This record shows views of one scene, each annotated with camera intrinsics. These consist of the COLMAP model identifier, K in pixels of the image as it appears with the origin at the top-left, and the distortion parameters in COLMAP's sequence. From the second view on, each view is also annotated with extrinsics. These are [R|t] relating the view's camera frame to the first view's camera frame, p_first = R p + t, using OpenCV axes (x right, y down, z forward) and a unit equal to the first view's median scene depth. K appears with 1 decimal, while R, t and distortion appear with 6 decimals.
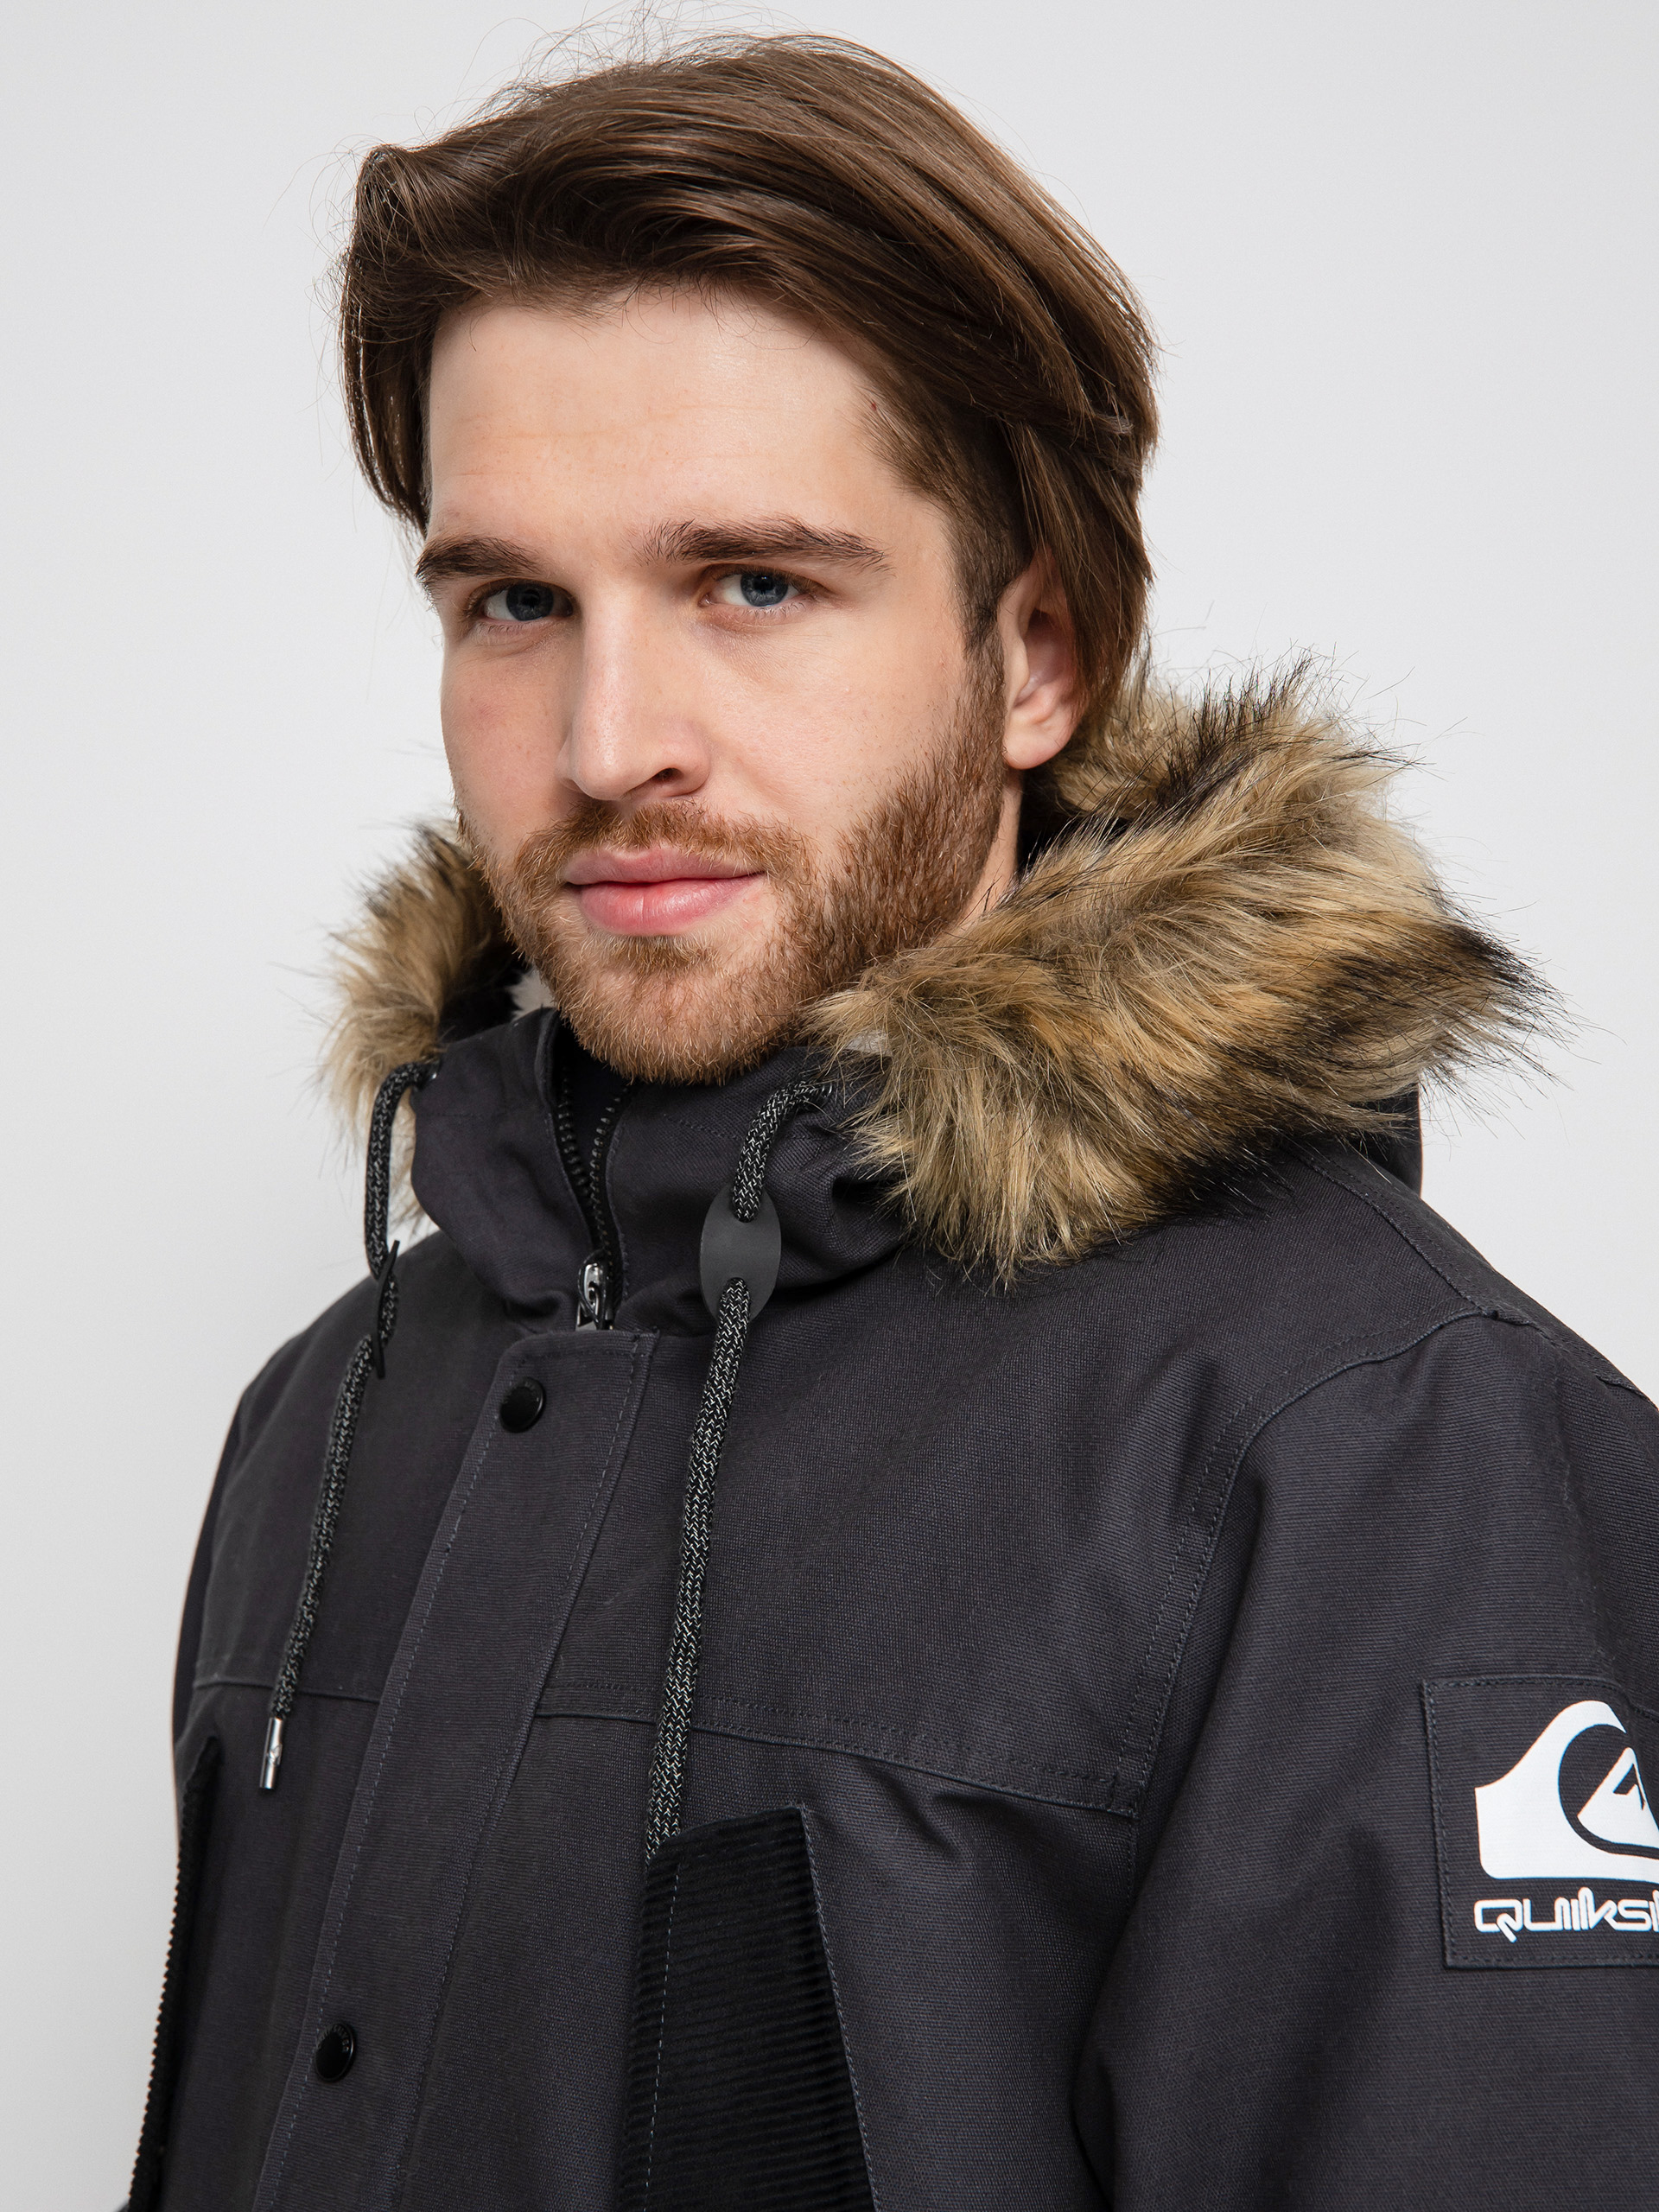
lens RADIAL K [[3983.0, 0, 829.5], [0, 3983.0, 1106.0], [0, 0, 1]] dist [0.346282, -0.186038]
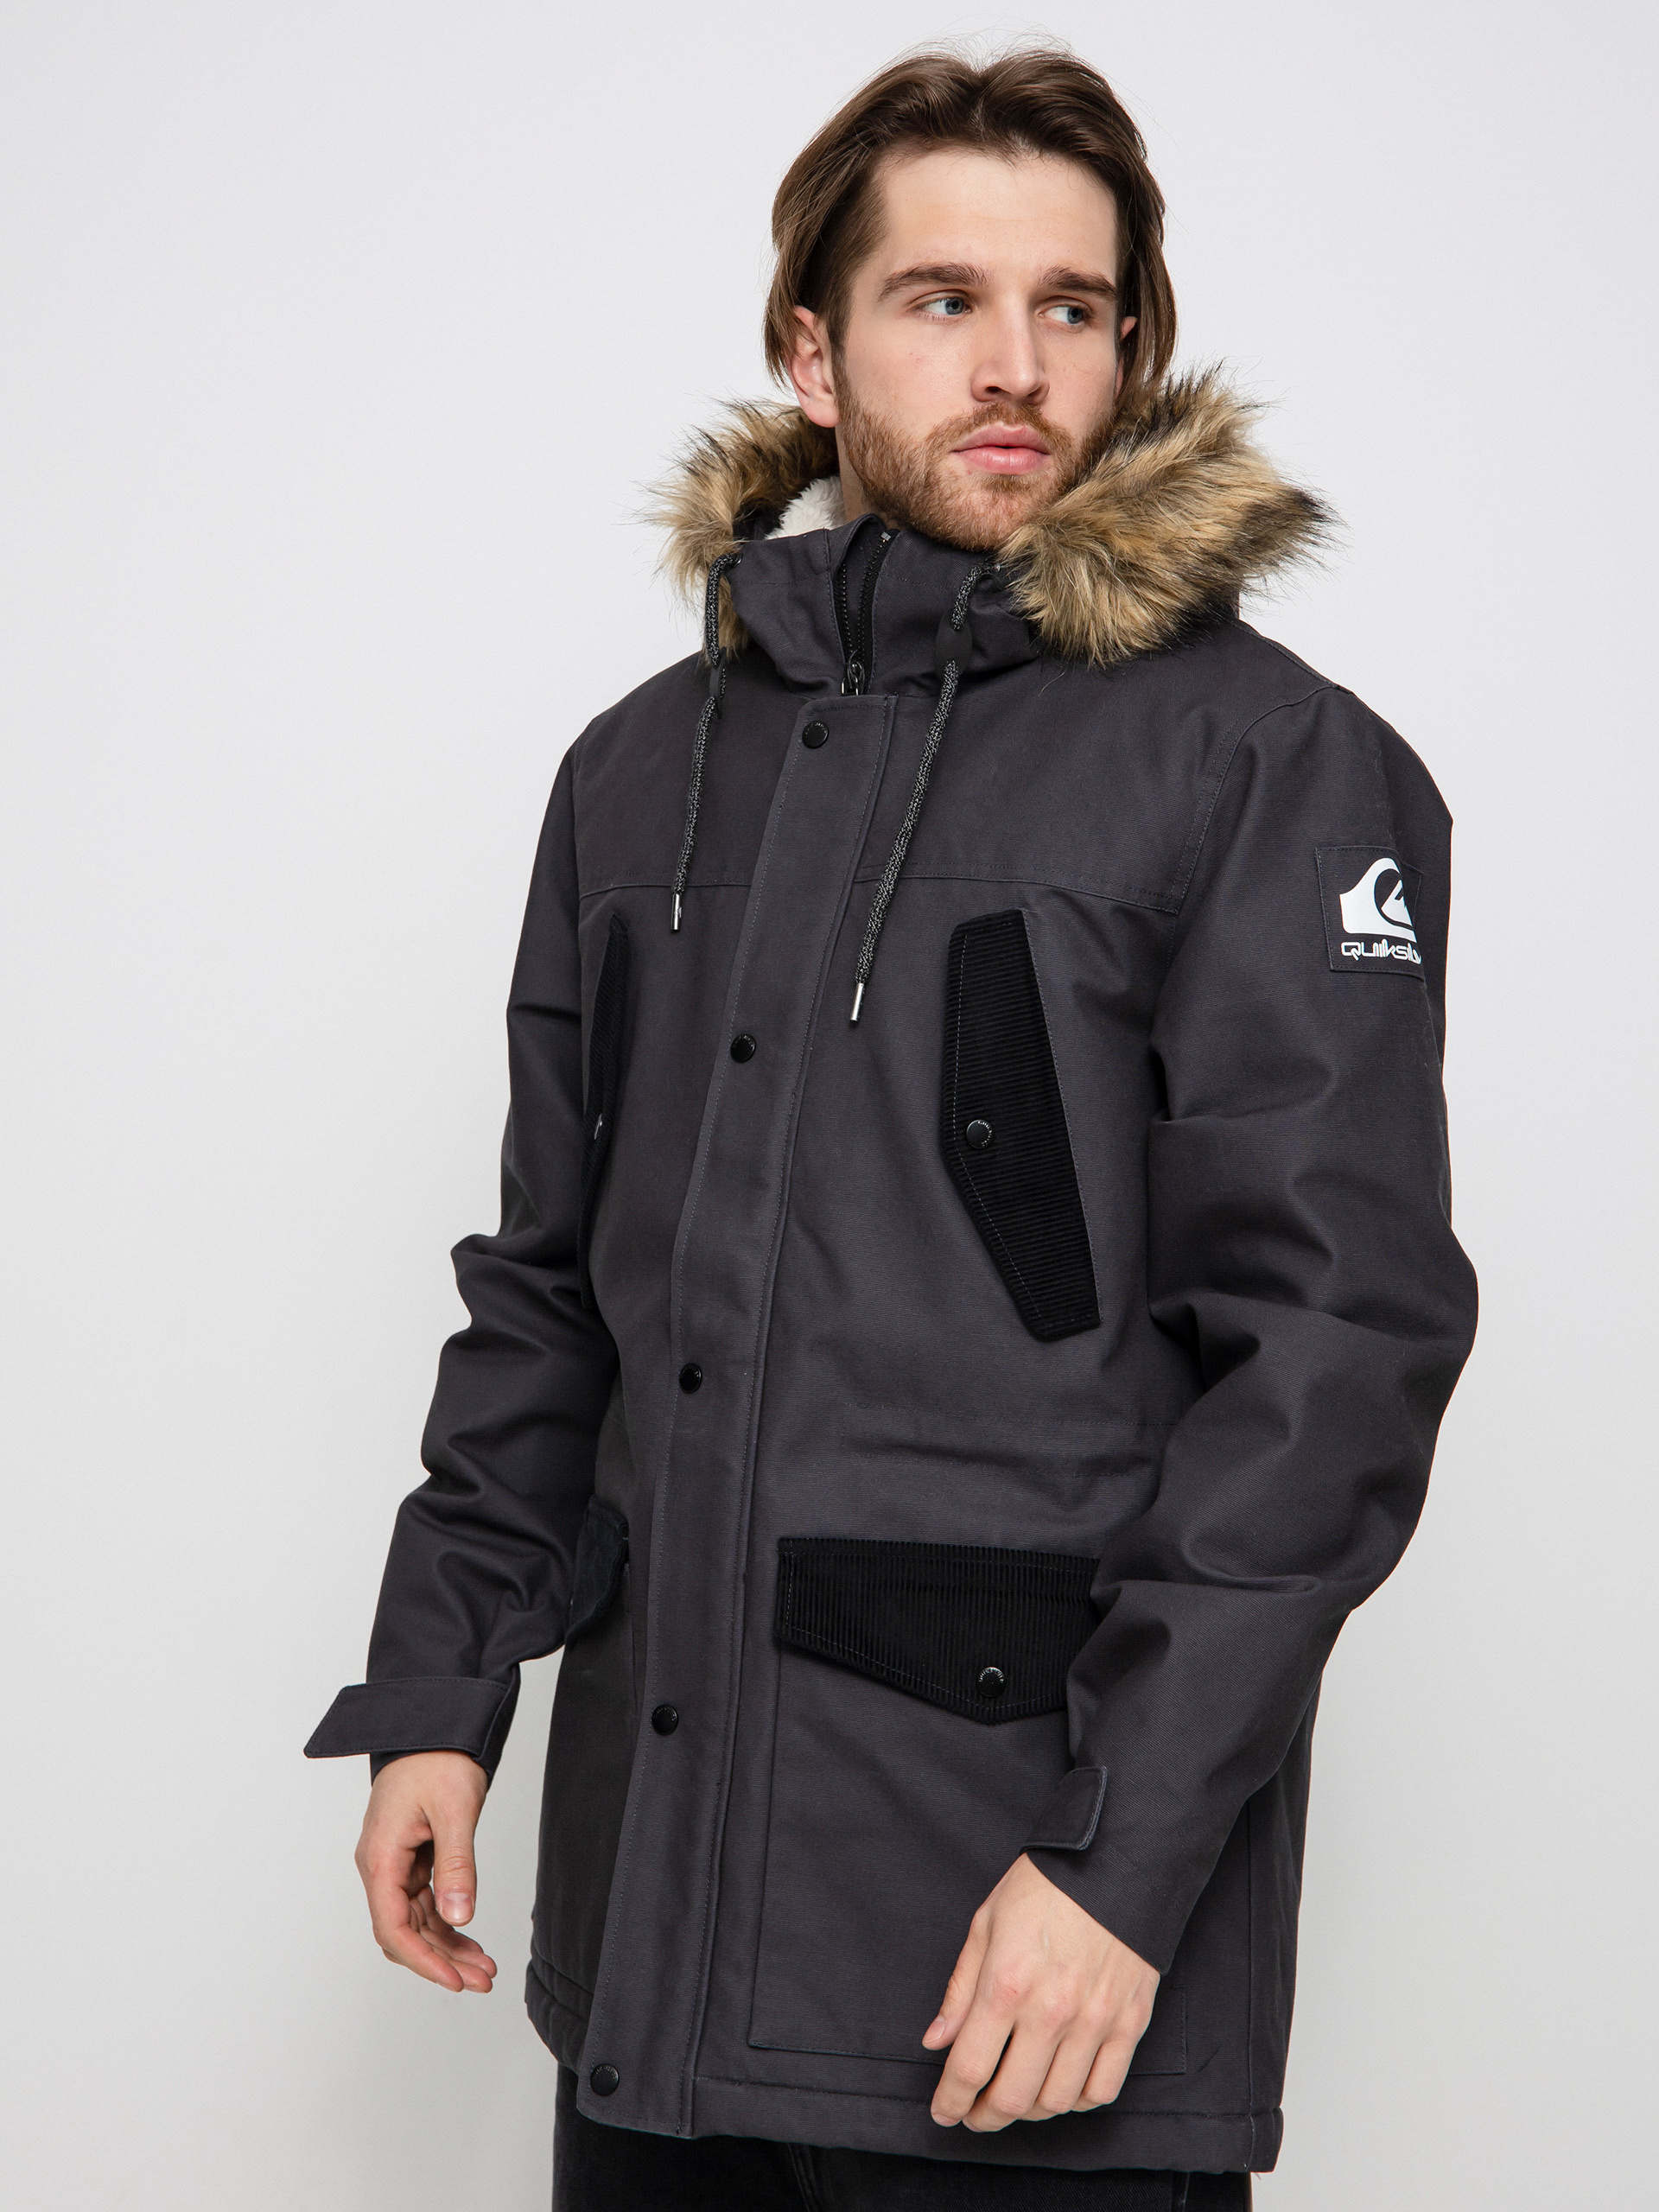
lens RADIAL K [[3983.0, 0, 829.5], [0, 3983.0, 1106.0], [0, 0, 1]] dist [0.346282, -0.186038]
pose [[0.959962, 0.011251, 0.279904, -0.647202], [-0.028445, 0.997944, 0.057441, 0.152463], [-0.278682, -0.063103, 0.958308, -0.910192]]
